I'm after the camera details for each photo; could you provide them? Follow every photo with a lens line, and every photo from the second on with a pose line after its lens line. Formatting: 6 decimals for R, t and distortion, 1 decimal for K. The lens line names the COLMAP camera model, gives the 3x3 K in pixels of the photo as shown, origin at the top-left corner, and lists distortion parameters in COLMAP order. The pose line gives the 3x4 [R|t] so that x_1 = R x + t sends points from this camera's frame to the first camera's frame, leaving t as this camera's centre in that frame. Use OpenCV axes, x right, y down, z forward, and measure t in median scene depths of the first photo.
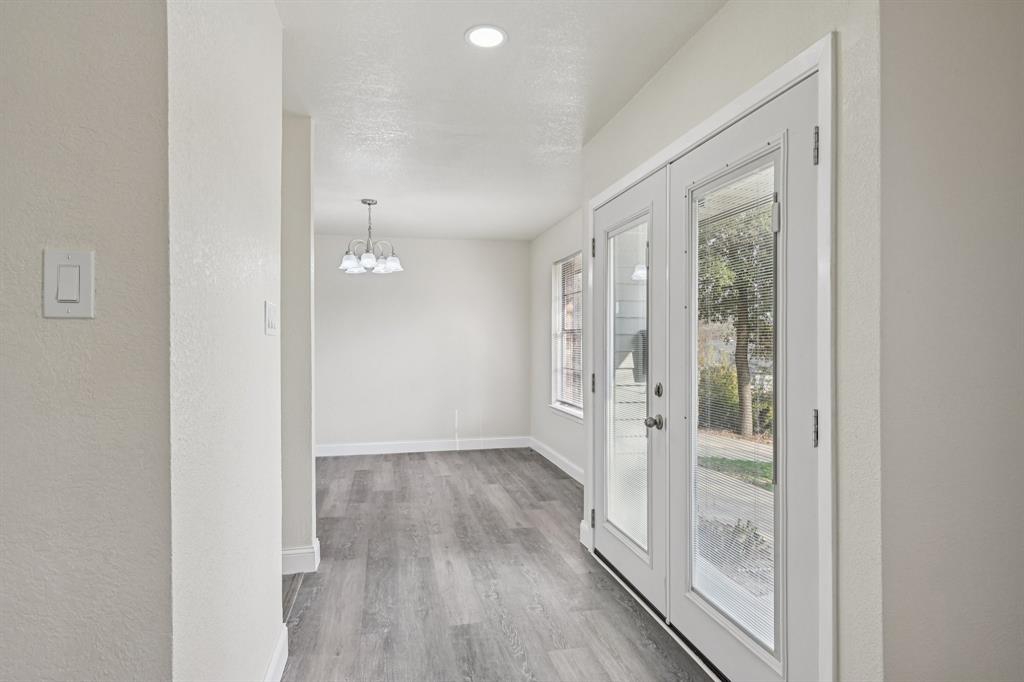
lens RADIAL K [[564.1, 0, 527.0], [0, 564.1, 347.2], [0, 0, 1]] dist [0.005178, -0.002934]
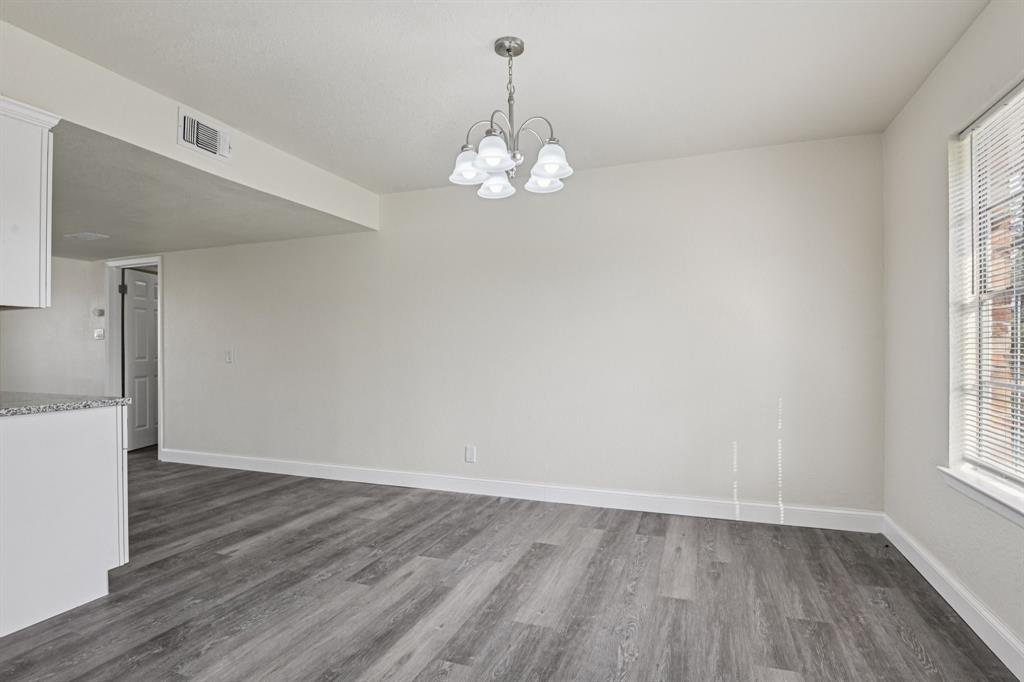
lens RADIAL K [[522.8, 0, 518.5], [0, 522.8, 346.9], [0, 0, 1]] dist [-0.014677, -0.001931]
pose [[0.833364, -0.002304, -0.552719, -0.013184], [-0.001838, 0.999974, -0.006940, 0.015226], [0.552721, 0.006800, 0.833339, 0.570406]]
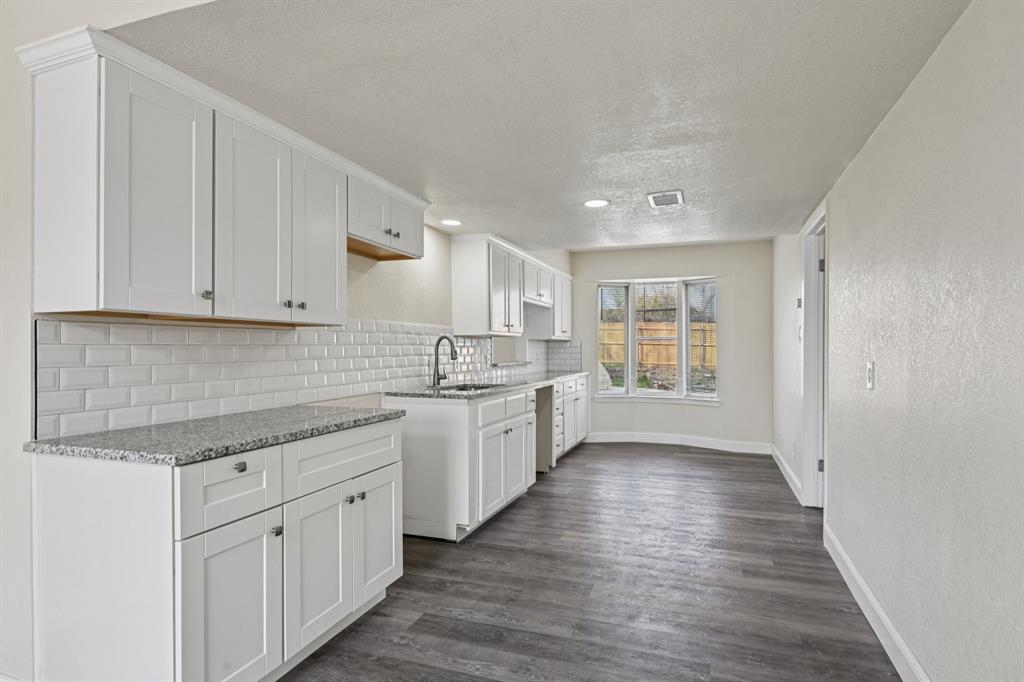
lens RADIAL K [[547.2, 0, 519.9], [0, 547.2, 344.2], [0, 0, 1]] dist [0.002915, -0.005976]
pose [[-0.555972, 0.003589, -0.831193, -0.434604], [0.001974, 0.999994, 0.002998, -0.000223], [0.831199, 0.000027, -0.555976, 1.086261]]
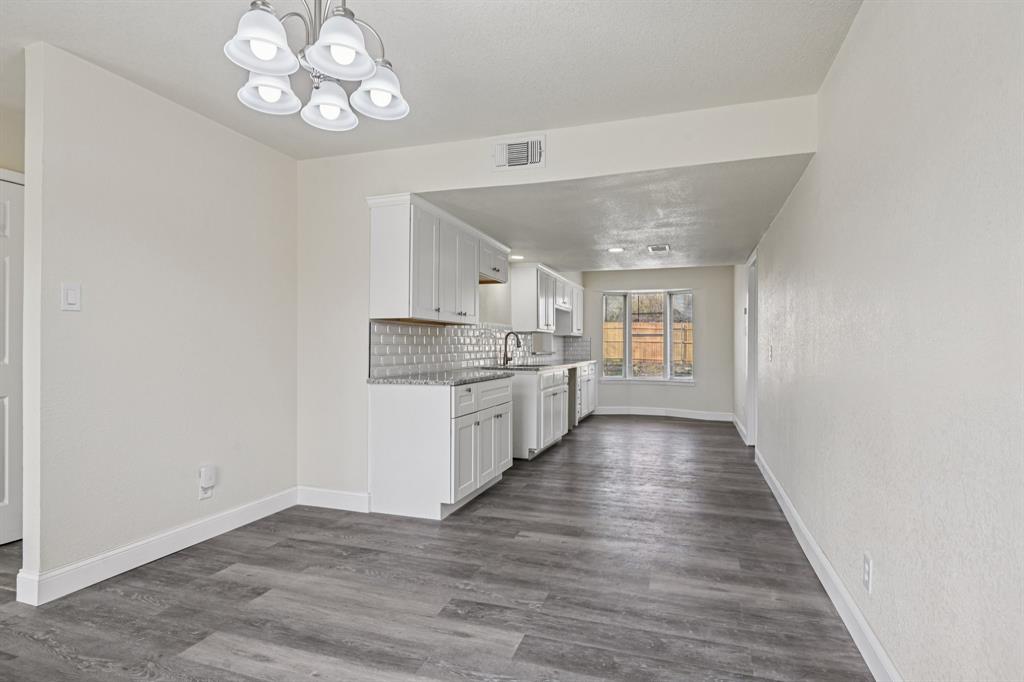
lens RADIAL K [[534.5, 0, 520.5], [0, 534.5, 340.7], [0, 0, 1]] dist [0.013722, -0.001239]
pose [[-0.535092, -0.001312, -0.844793, -0.061348], [-0.001584, 0.999999, -0.000549, 0.009804], [0.844792, 0.001045, -0.535093, 1.194900]]
